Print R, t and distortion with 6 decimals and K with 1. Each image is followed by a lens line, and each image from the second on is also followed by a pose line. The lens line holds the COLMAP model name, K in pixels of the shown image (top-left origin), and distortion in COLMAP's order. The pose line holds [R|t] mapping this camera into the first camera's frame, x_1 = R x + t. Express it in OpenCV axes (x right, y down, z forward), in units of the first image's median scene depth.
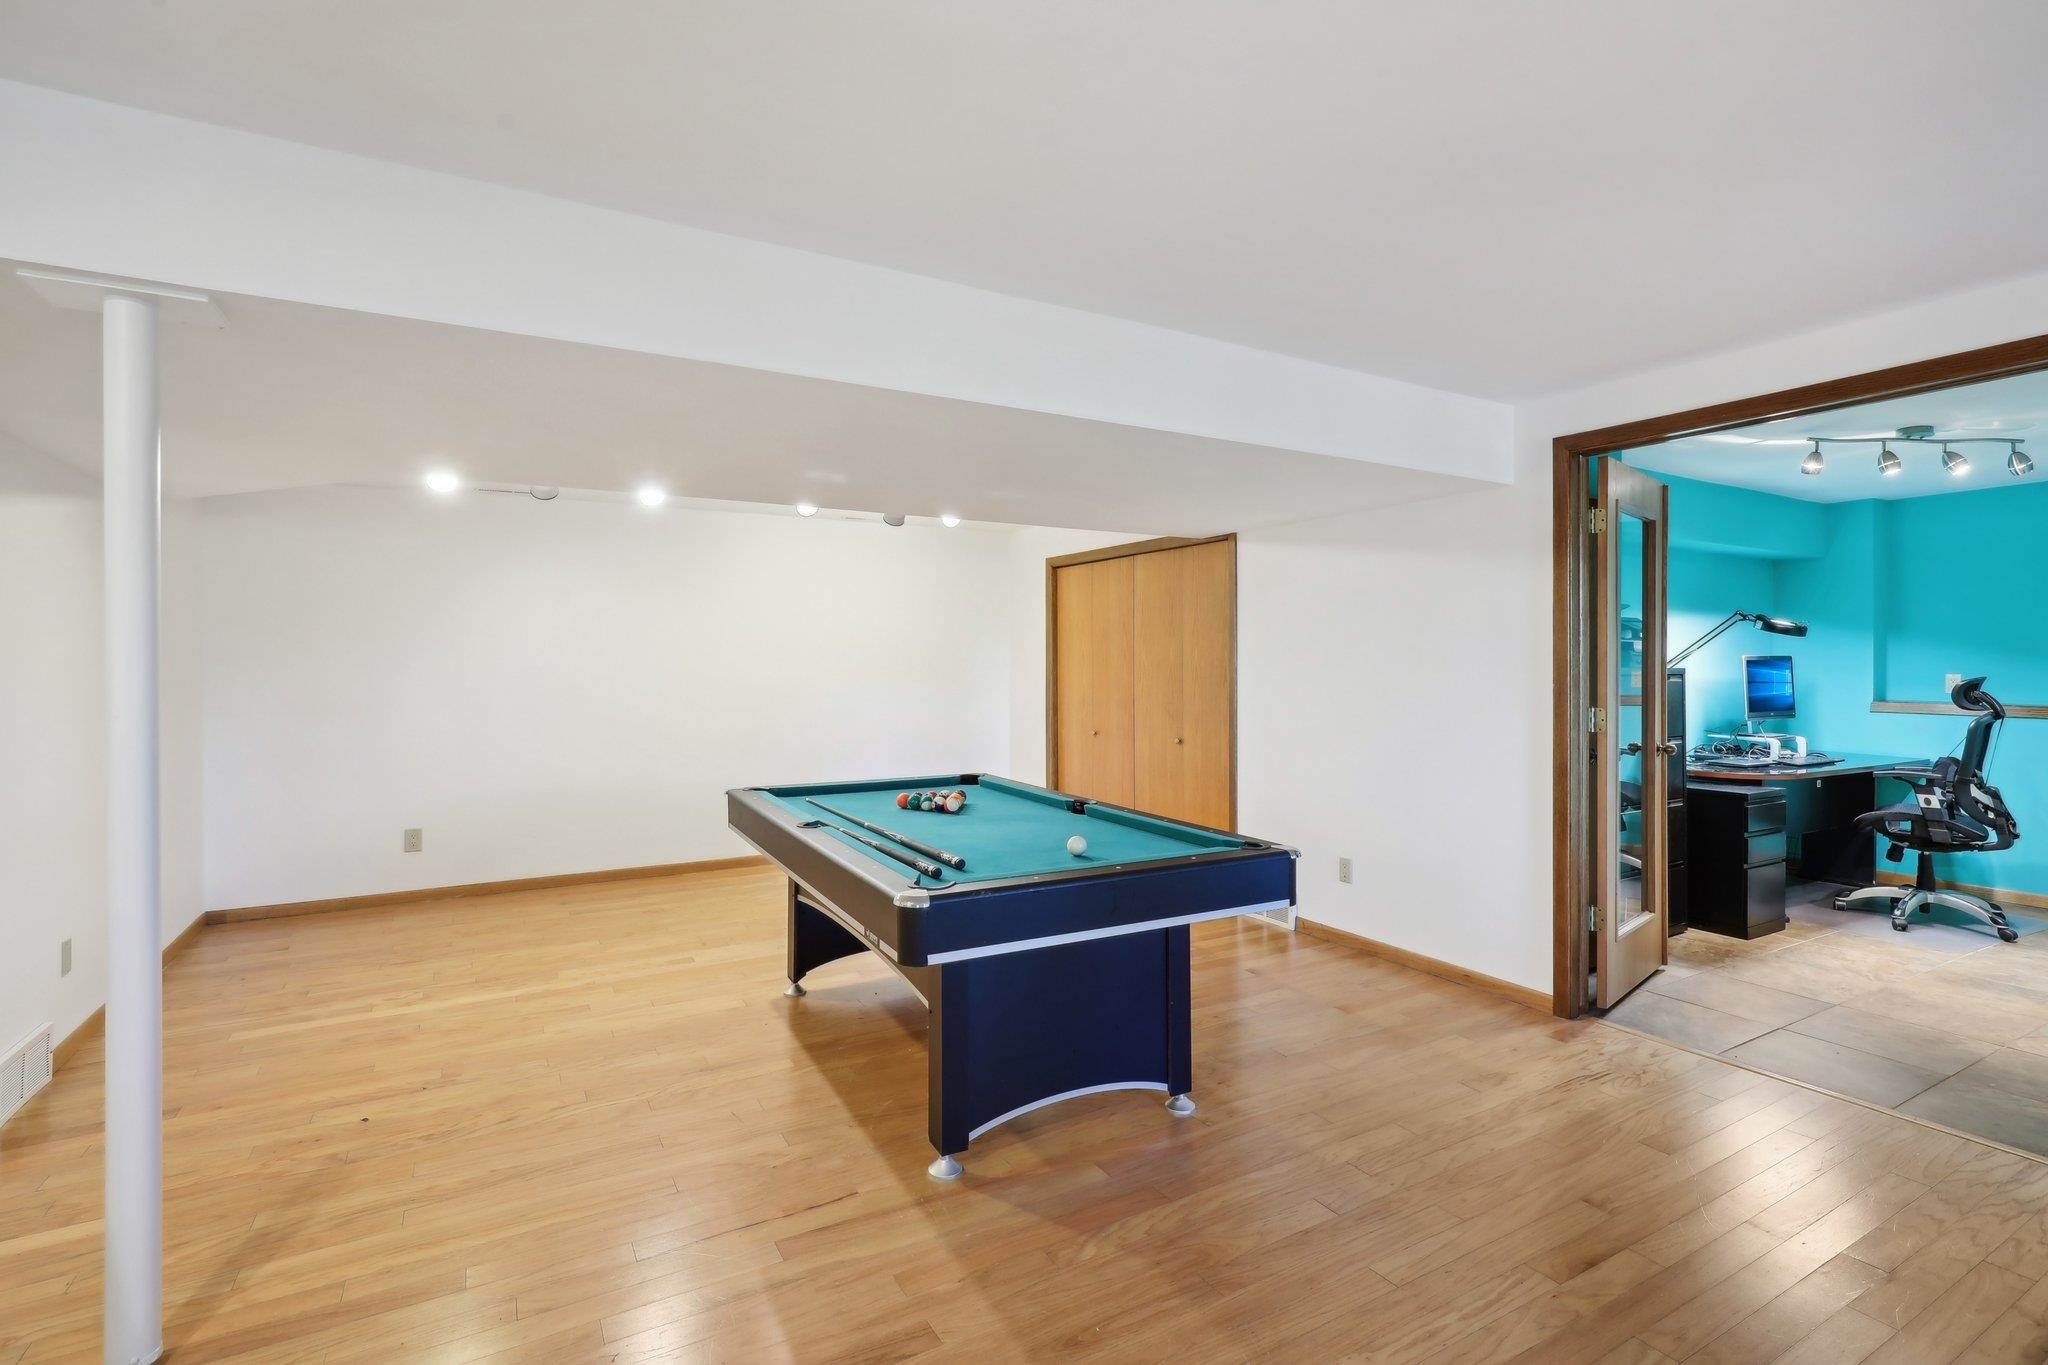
lens RADIAL K [[959.7, 0, 1033.0], [0, 959.7, 669.0], [0, 0, 1]] dist [-0.000398, -0.000074]
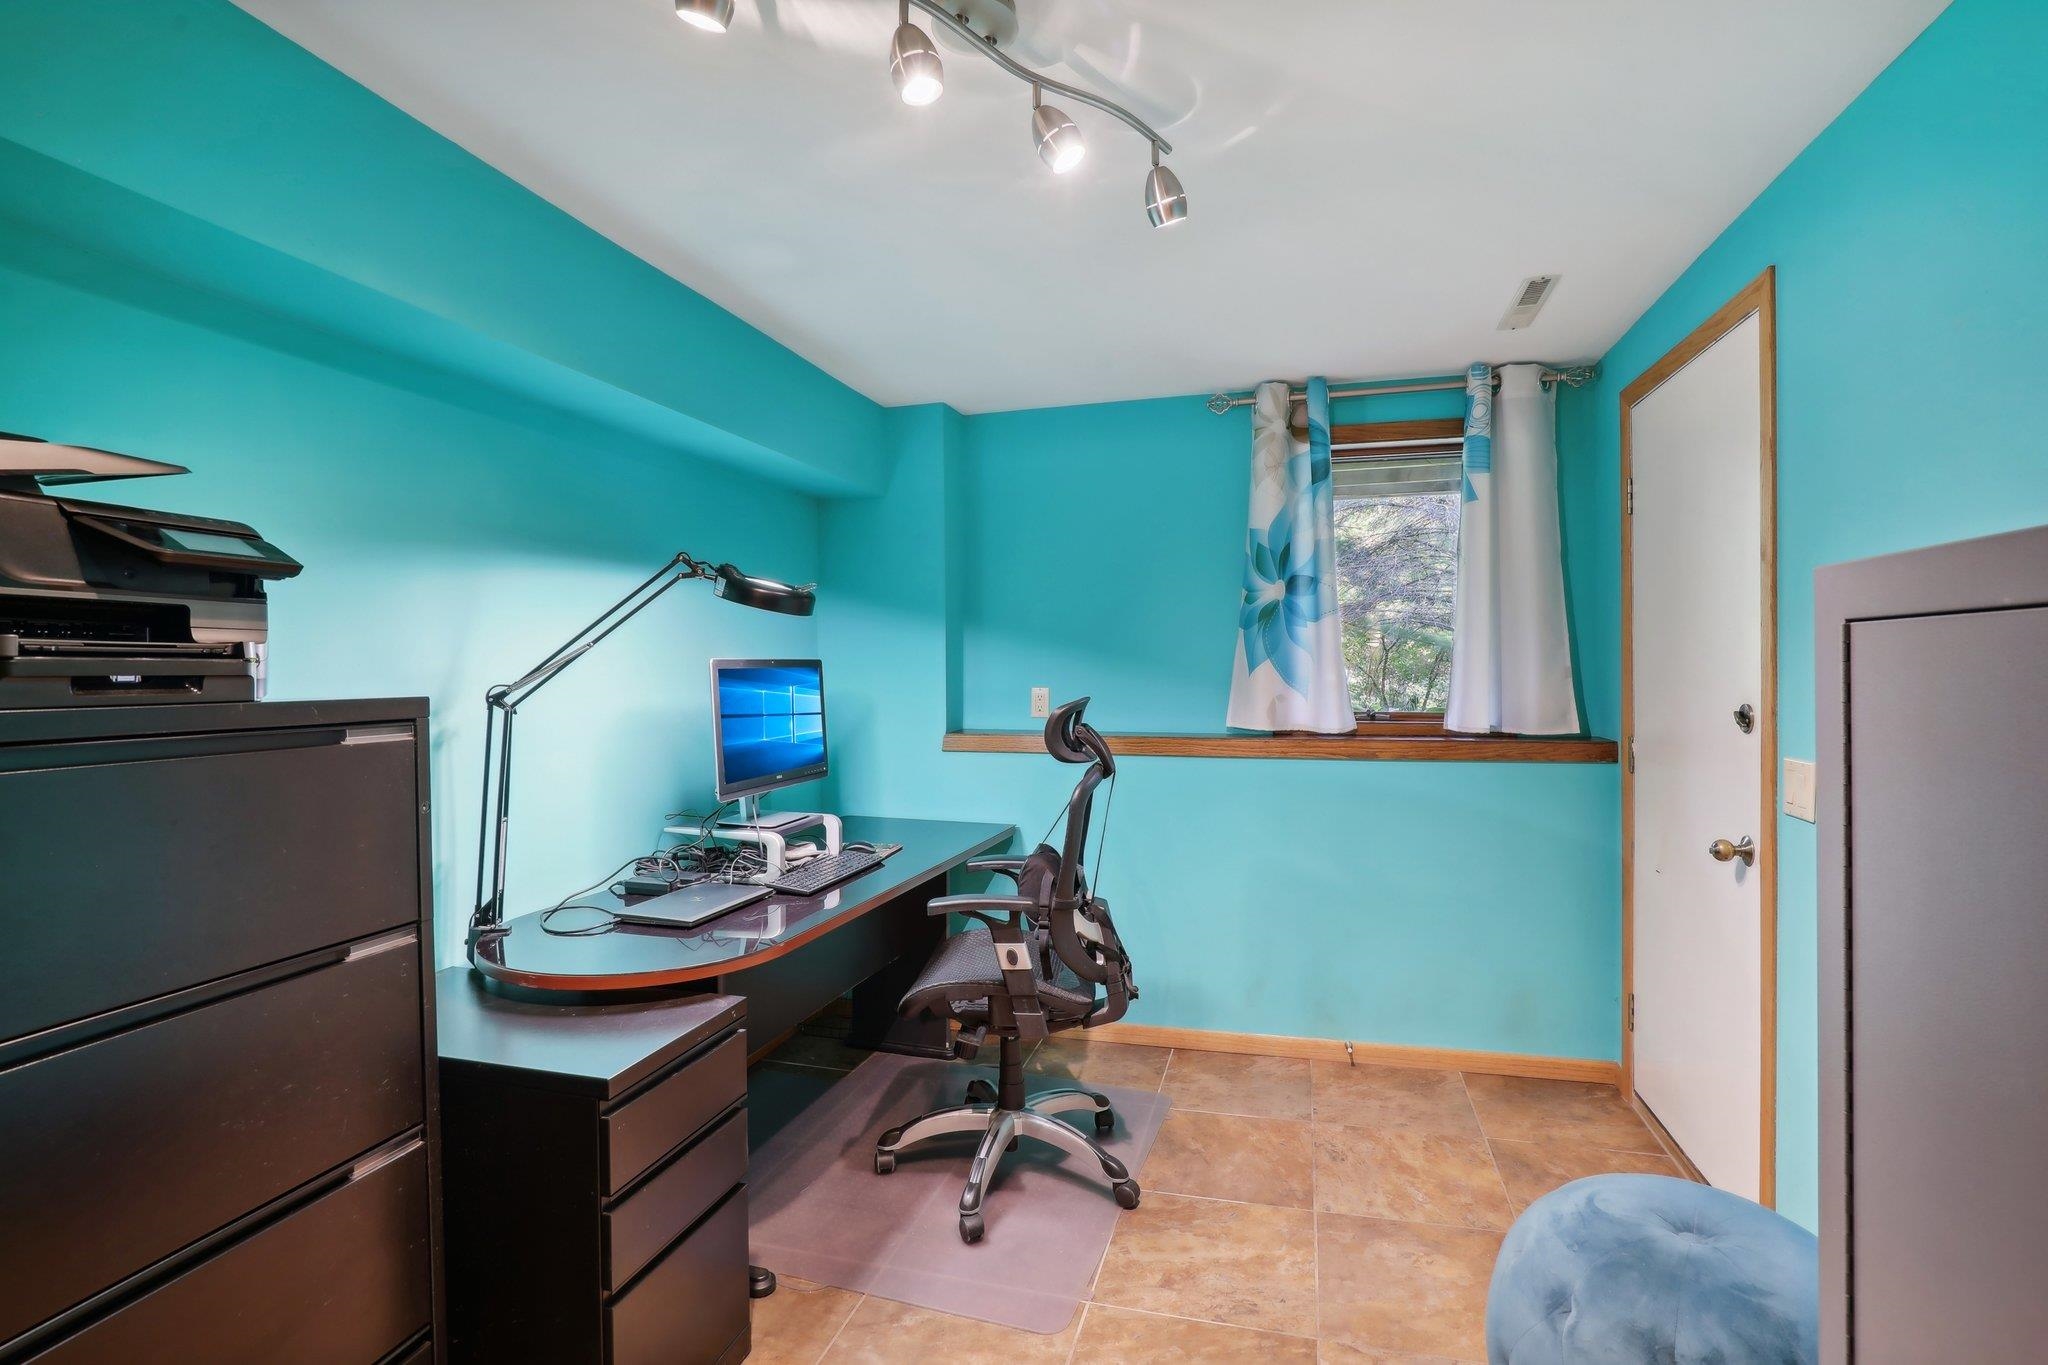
lens RADIAL K [[969.7, 0, 1043.9], [0, 969.7, 649.9], [0, 0, 1]] dist [-0.030101, 0.008443]
pose [[0.707262, 0.005565, 0.706929, 0.599423], [0.011713, 0.999739, -0.019590, -0.008368], [-0.706854, 0.022136, 0.707013, 0.641458]]
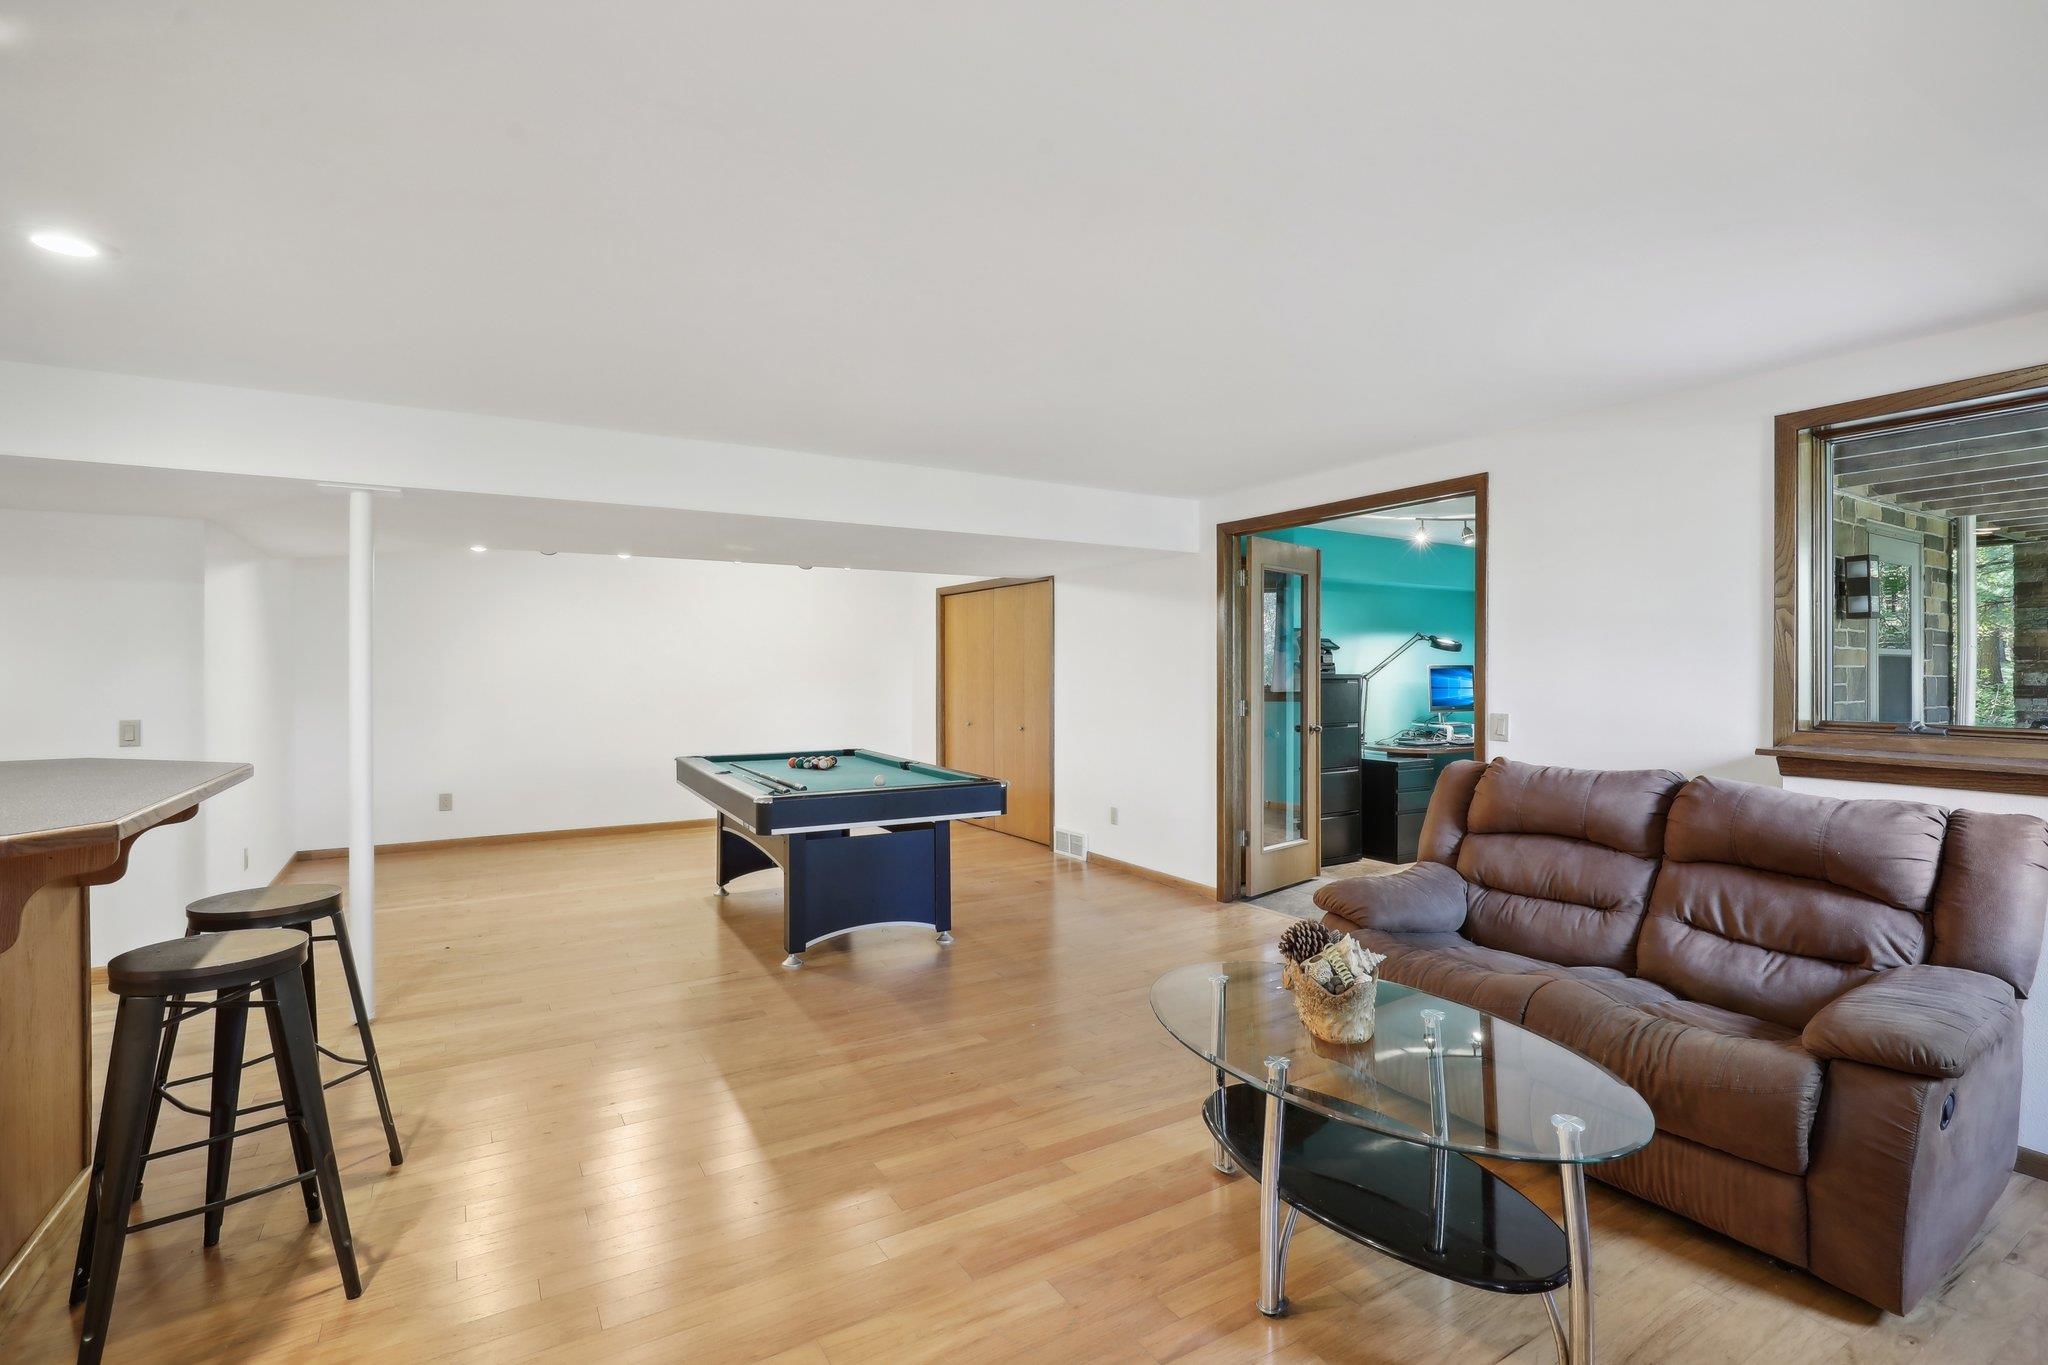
lens RADIAL K [[932.8, 0, 1024.0], [0, 932.8, 682.5], [0, 0, 1]] dist [-0.001363, -0.000010]
pose [[0.999775, 0.000456, 0.021230, 0.153340], [-0.000617, 0.999971, 0.007556, 0.000920], [-0.021226, -0.007567, 0.999746, -0.363115]]
